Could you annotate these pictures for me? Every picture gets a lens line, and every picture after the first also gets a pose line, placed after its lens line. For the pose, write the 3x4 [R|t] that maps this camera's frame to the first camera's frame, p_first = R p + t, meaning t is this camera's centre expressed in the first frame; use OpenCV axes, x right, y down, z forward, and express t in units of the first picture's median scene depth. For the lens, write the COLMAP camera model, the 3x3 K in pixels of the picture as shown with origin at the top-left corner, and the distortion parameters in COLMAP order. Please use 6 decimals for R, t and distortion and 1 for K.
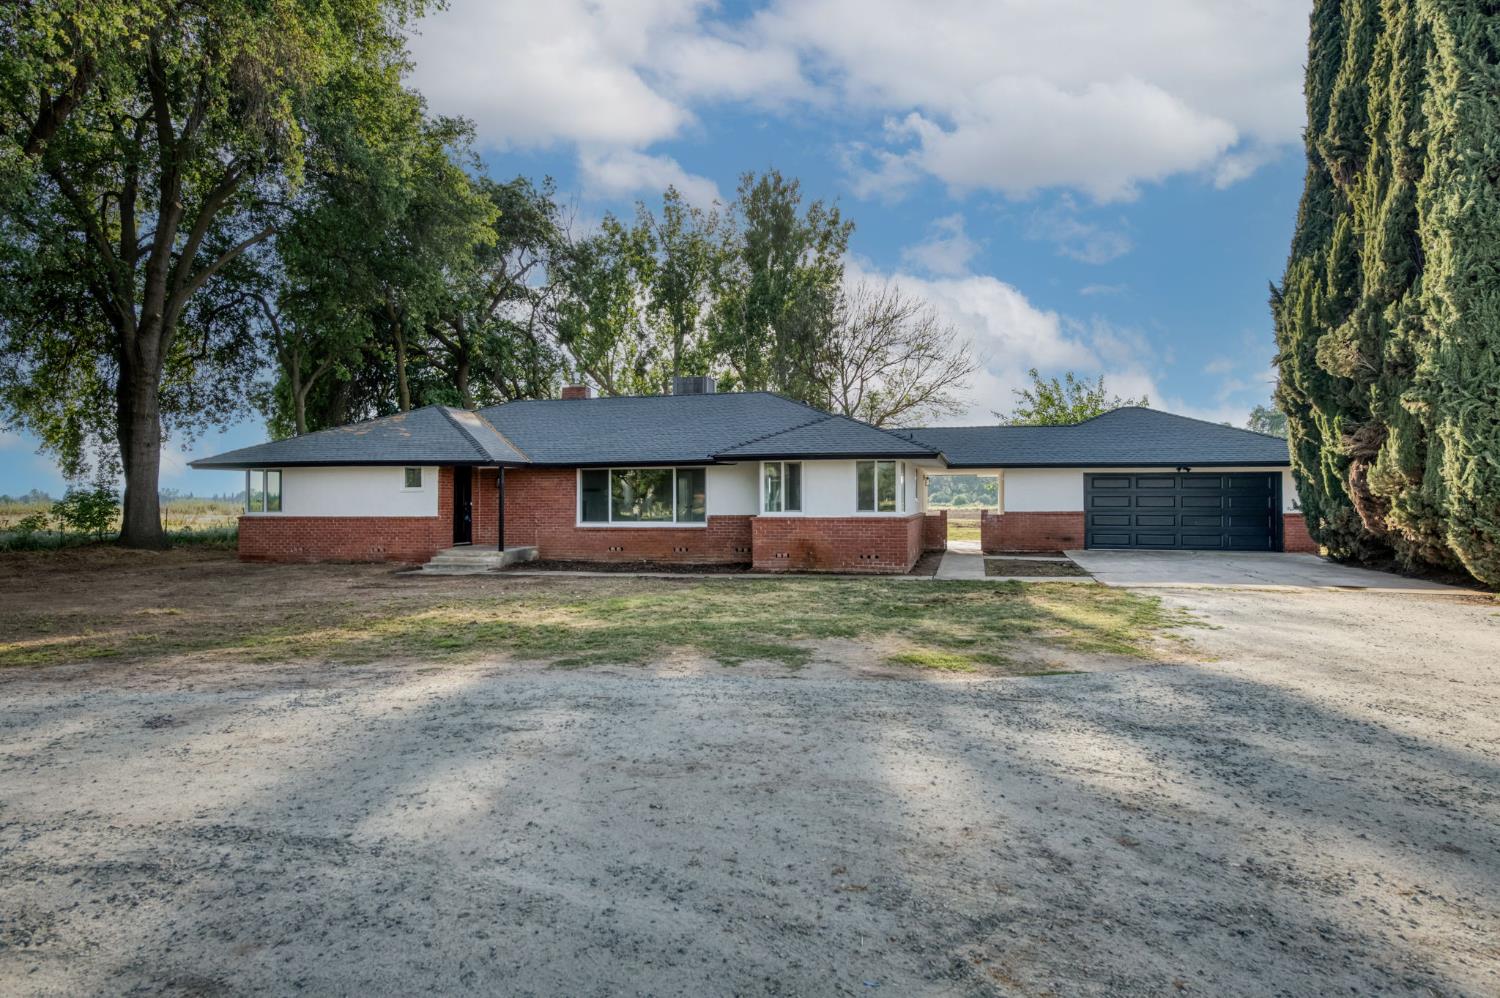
lens RADIAL K [[880.3, 0, 756.6], [0, 880.3, 494.7], [0, 0, 1]] dist [0.009201, -0.004666]
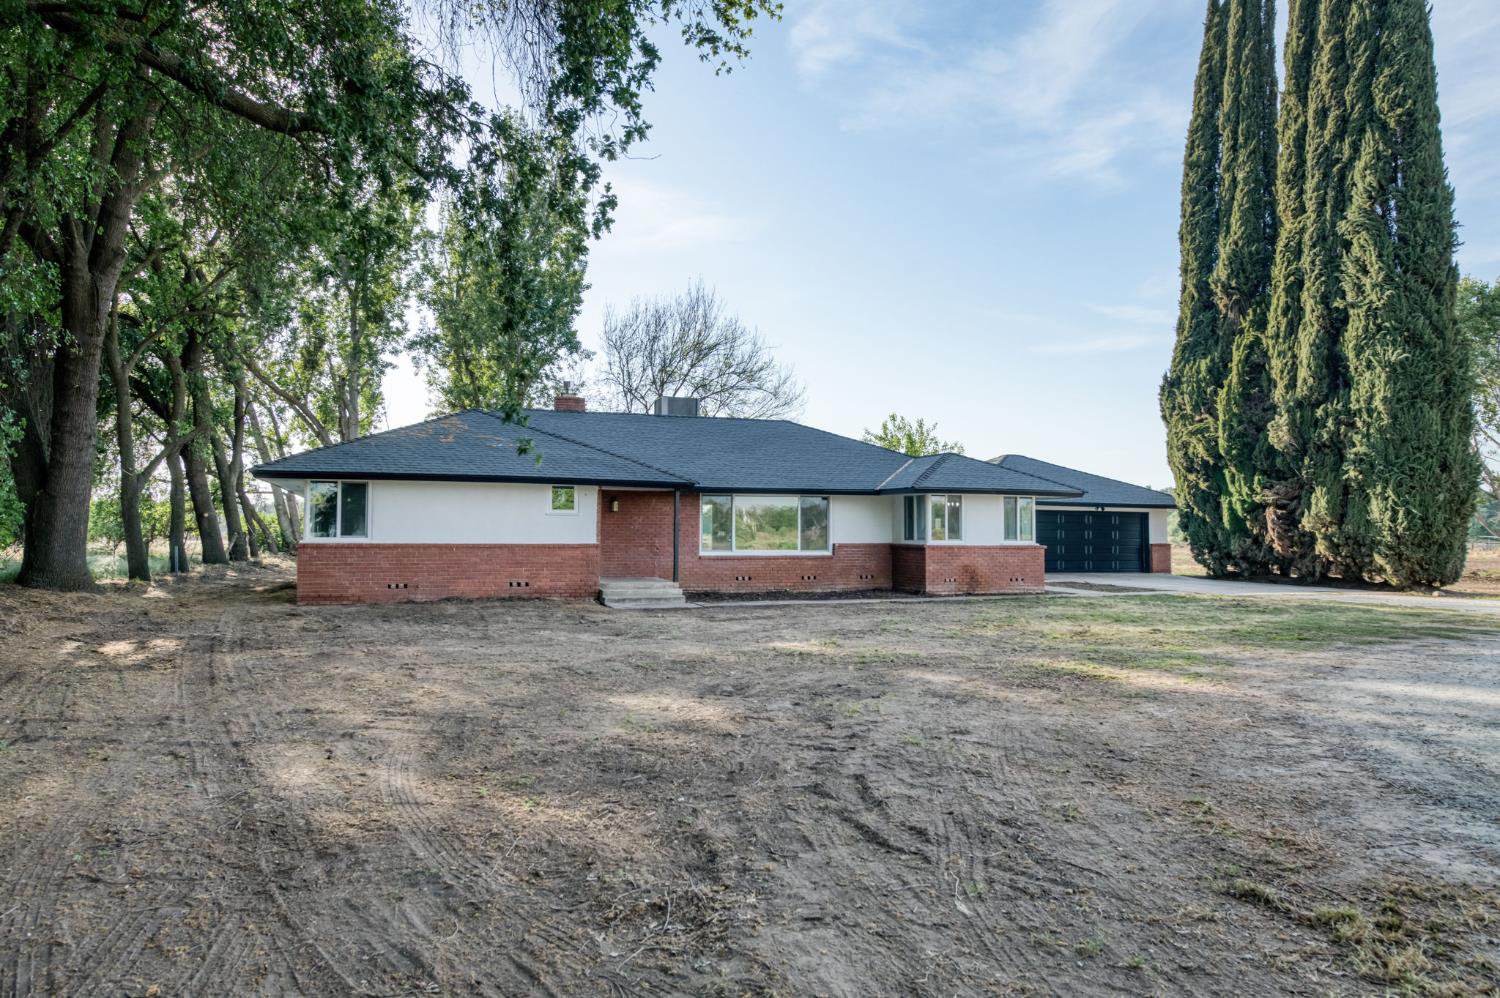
lens RADIAL K [[1000.9, 0, 752.4], [0, 1000.9, 488.6], [0, 0, 1]] dist [-0.004204, 0.001502]
pose [[0.823695, 0.034599, 0.565977, -0.858617], [-0.013969, 0.999072, -0.040744, 0.009157], [-0.566861, 0.025655, 0.823414, 0.108305]]
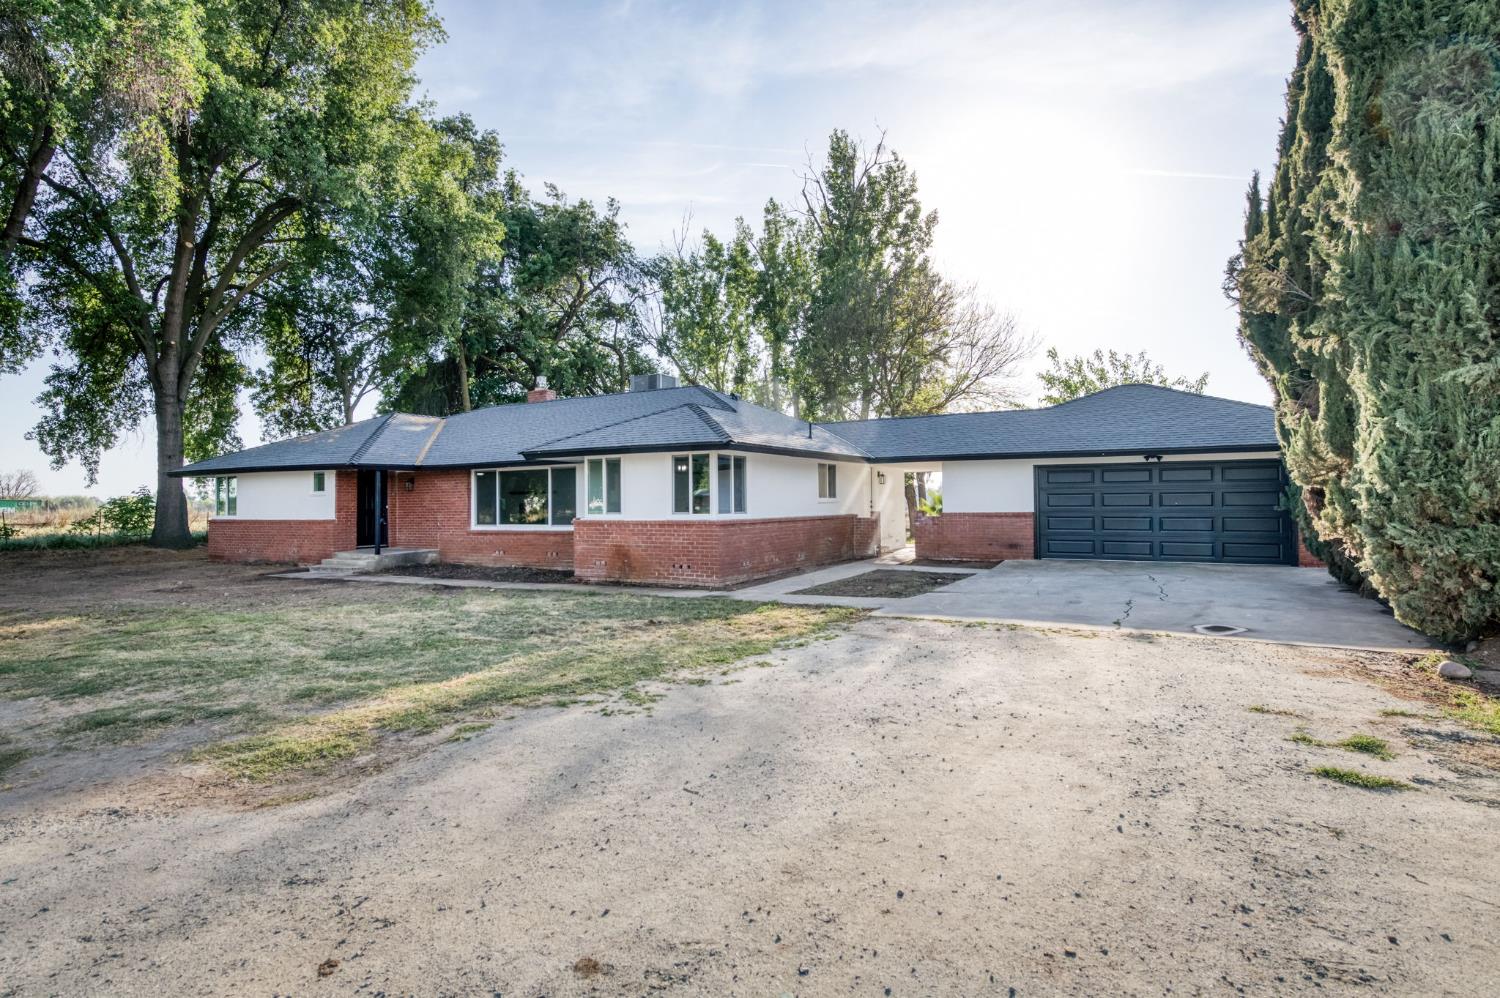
lens RADIAL K [[796.0, 0, 755.4], [0, 796.0, 490.5], [0, 0, 1]] dist [0.002454, 0.000009]
pose [[0.963102, -0.010628, -0.268926, 0.384582], [0.008313, 0.999918, -0.009744, 0.004591], [0.269007, 0.007149, 0.963112, 0.261734]]
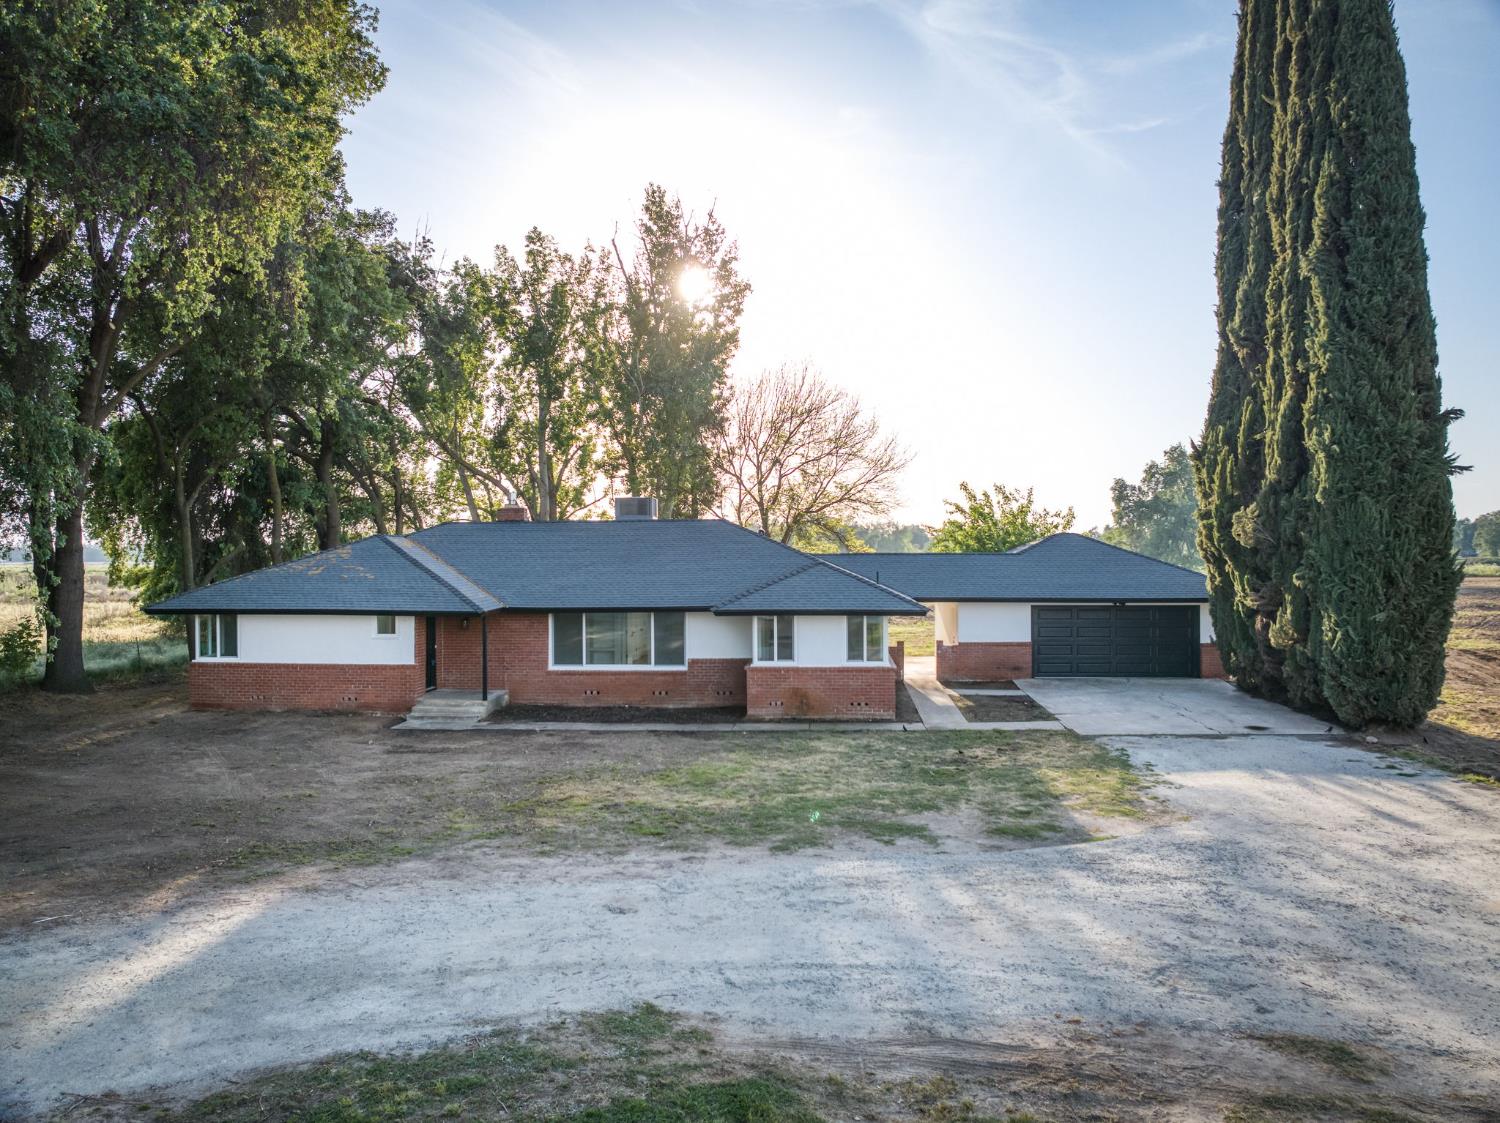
lens RADIAL K [[1125.9, 0, 751.2], [0, 1125.9, 534.3], [0, 0, 1]] dist [-0.101197, 0.002989]
pose [[0.984515, 0.000967, 0.175297, -0.227887], [0.000297, 0.999974, -0.007185, -0.119466], [-0.175299, 0.007126, 0.984489, -0.302243]]
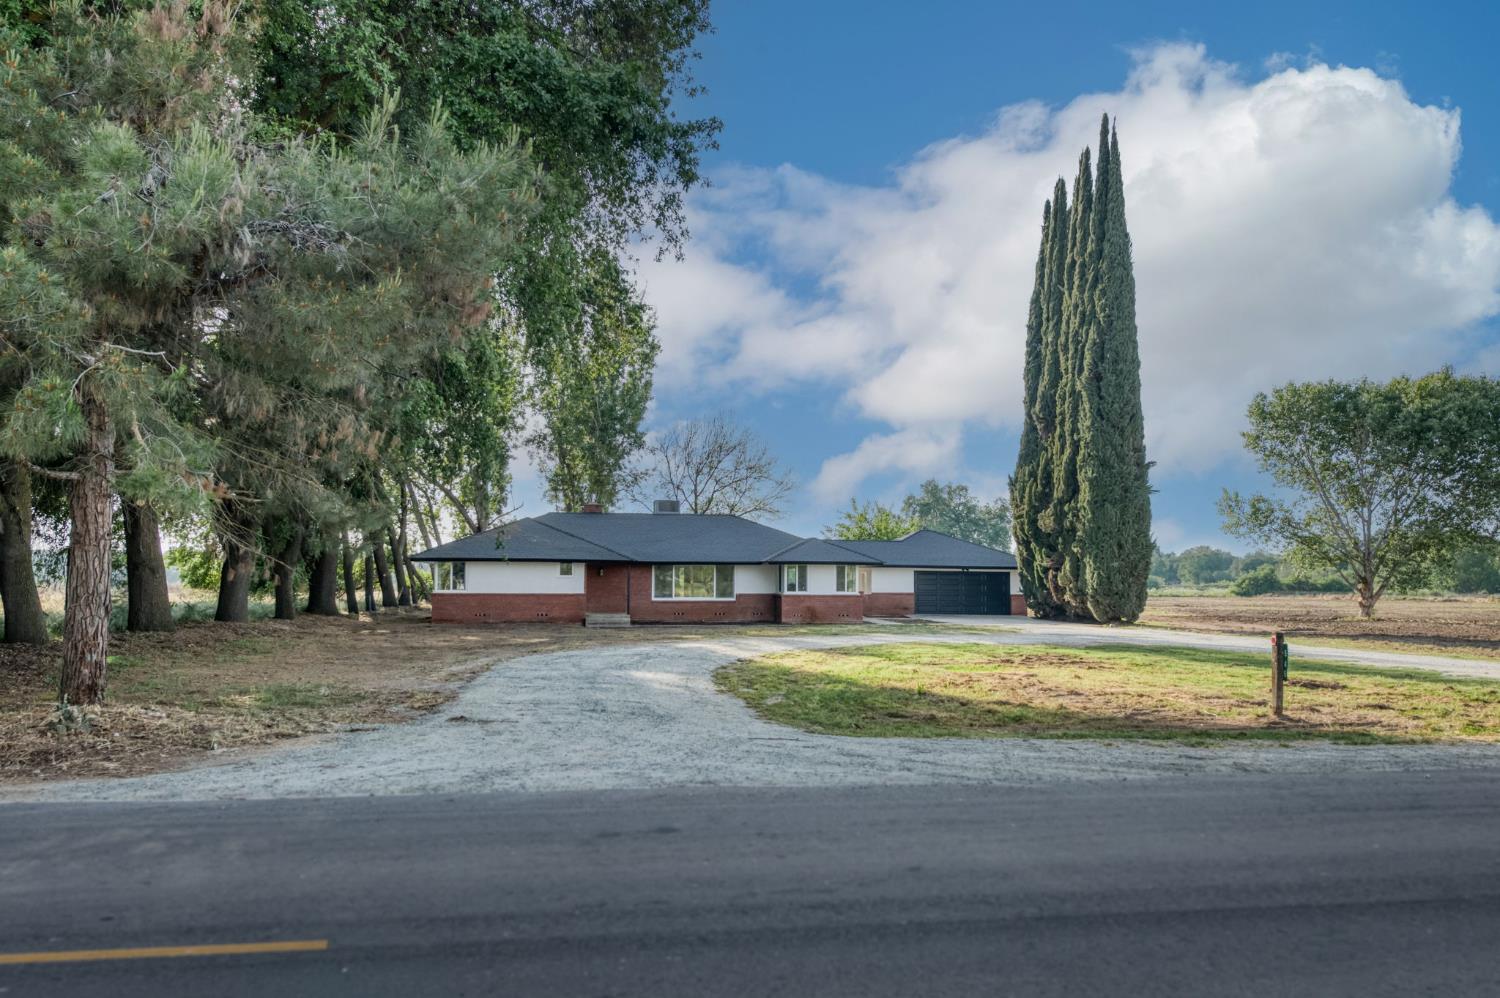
lens RADIAL K [[1172.3, 0, 768.8], [0, 1172.3, 517.7], [0, 0, 1]] dist [0.005860, -0.001885]
pose [[0.908904, 0.031936, 0.415781, -1.029478], [-0.012687, 0.998719, -0.048977, -0.014129], [-0.416812, 0.039241, 0.908145, -1.189403]]
